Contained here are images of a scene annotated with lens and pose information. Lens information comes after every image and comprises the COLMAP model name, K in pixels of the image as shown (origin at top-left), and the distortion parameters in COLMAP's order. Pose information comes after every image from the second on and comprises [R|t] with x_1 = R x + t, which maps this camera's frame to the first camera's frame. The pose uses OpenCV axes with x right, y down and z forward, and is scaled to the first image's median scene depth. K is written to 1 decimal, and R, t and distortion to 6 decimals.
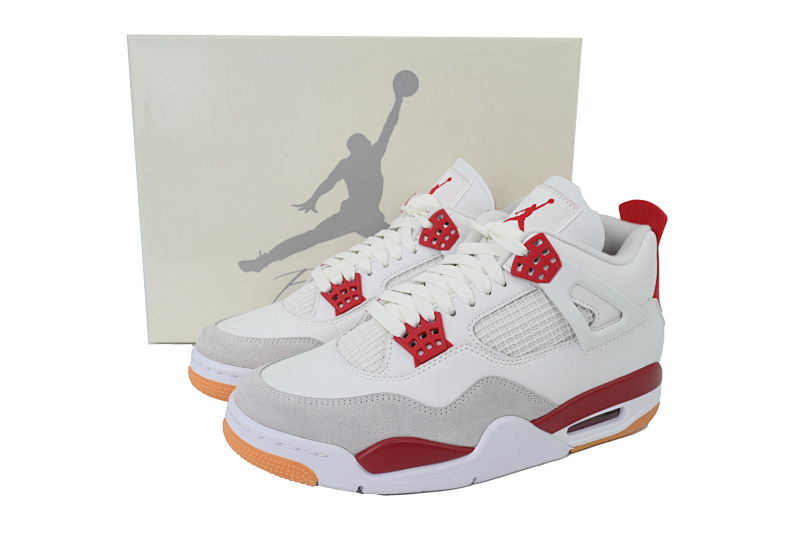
lens RADIAL K [[694.8, 0, 399.0], [0, 694.8, 266.9], [0, 0, 1]] dist [0.034042, 0.002459]
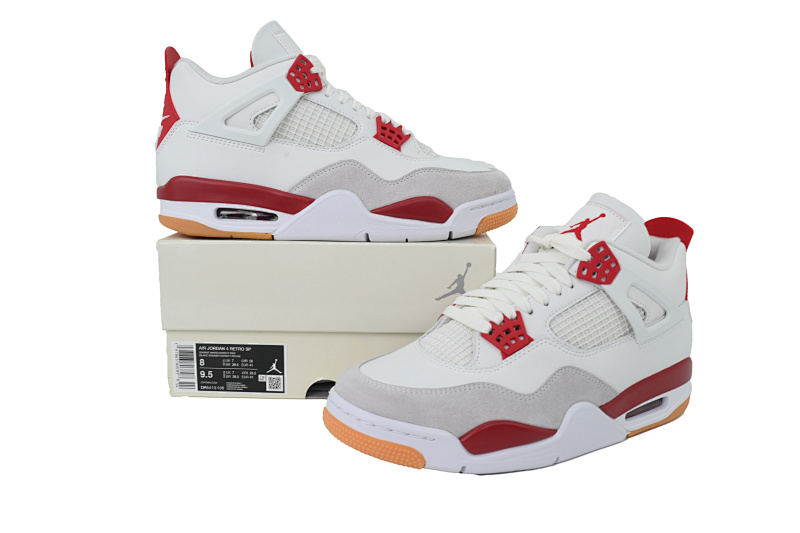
lens RADIAL K [[694.8, 0, 402.1], [0, 694.8, 267.9], [0, 0, 1]] dist [0.034042, 0.002459]
pose [[0.993963, -0.011958, 0.109064, -0.254273], [0.019279, 0.997612, -0.066321, 0.066484], [-0.108010, 0.068024, 0.991820, -0.106314]]
